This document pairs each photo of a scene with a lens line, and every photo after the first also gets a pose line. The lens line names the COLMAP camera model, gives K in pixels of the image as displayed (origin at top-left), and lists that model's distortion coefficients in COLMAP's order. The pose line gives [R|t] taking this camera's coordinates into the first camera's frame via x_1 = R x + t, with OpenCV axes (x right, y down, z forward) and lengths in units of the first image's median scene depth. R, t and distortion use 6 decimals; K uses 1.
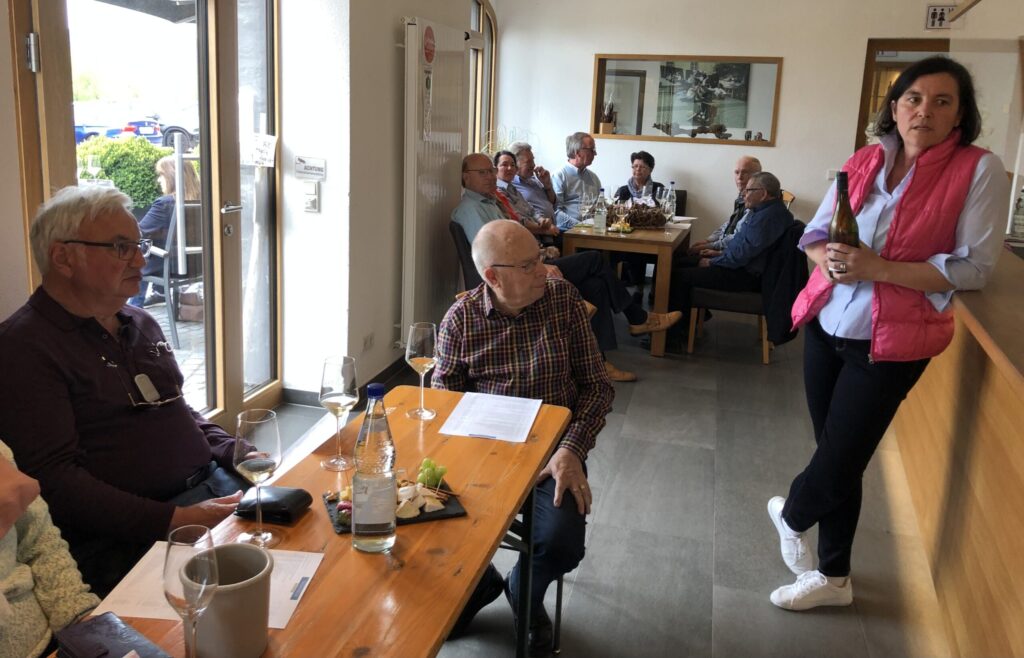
lens RADIAL K [[931.0, 0, 512.0], [0, 931.0, 329.0], [0, 0, 1]] dist [0.004301, -0.002585]
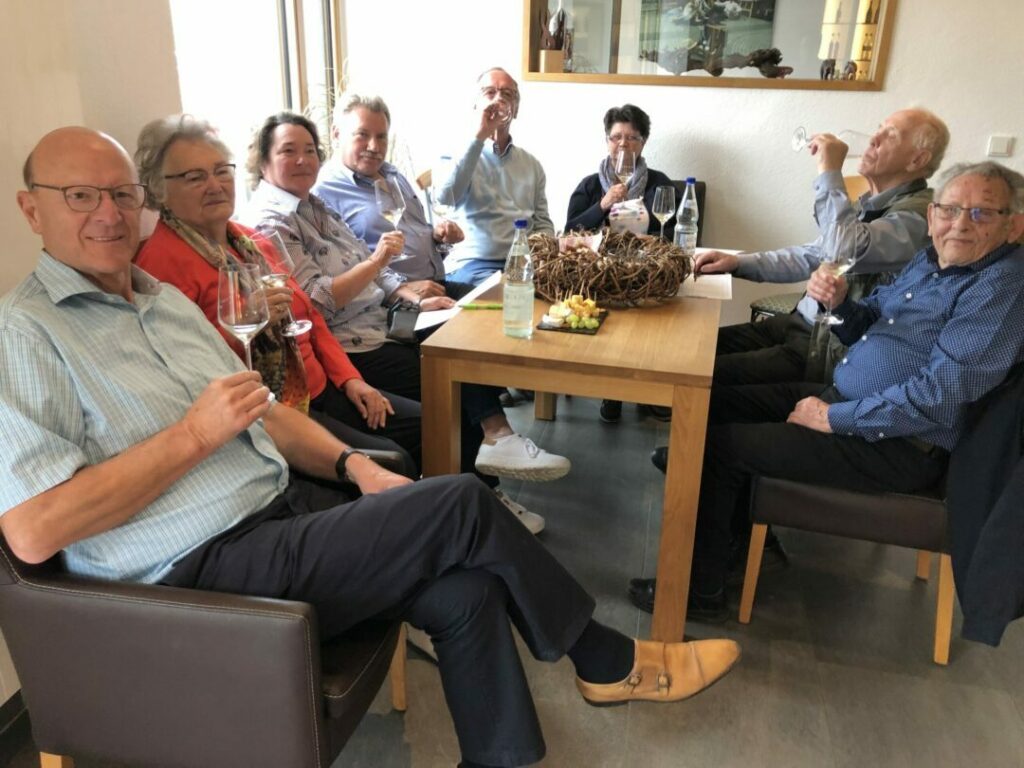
lens RADIAL K [[827.2, 0, 512.0], [0, 827.2, 384.0], [0, 0, 1]] dist [0.013584, 0.016046]
pose [[0.999625, -0.022042, 0.016242, 0.065061], [0.019515, 0.989674, 0.142001, -0.099223], [-0.019204, -0.141631, 0.989733, 0.497266]]
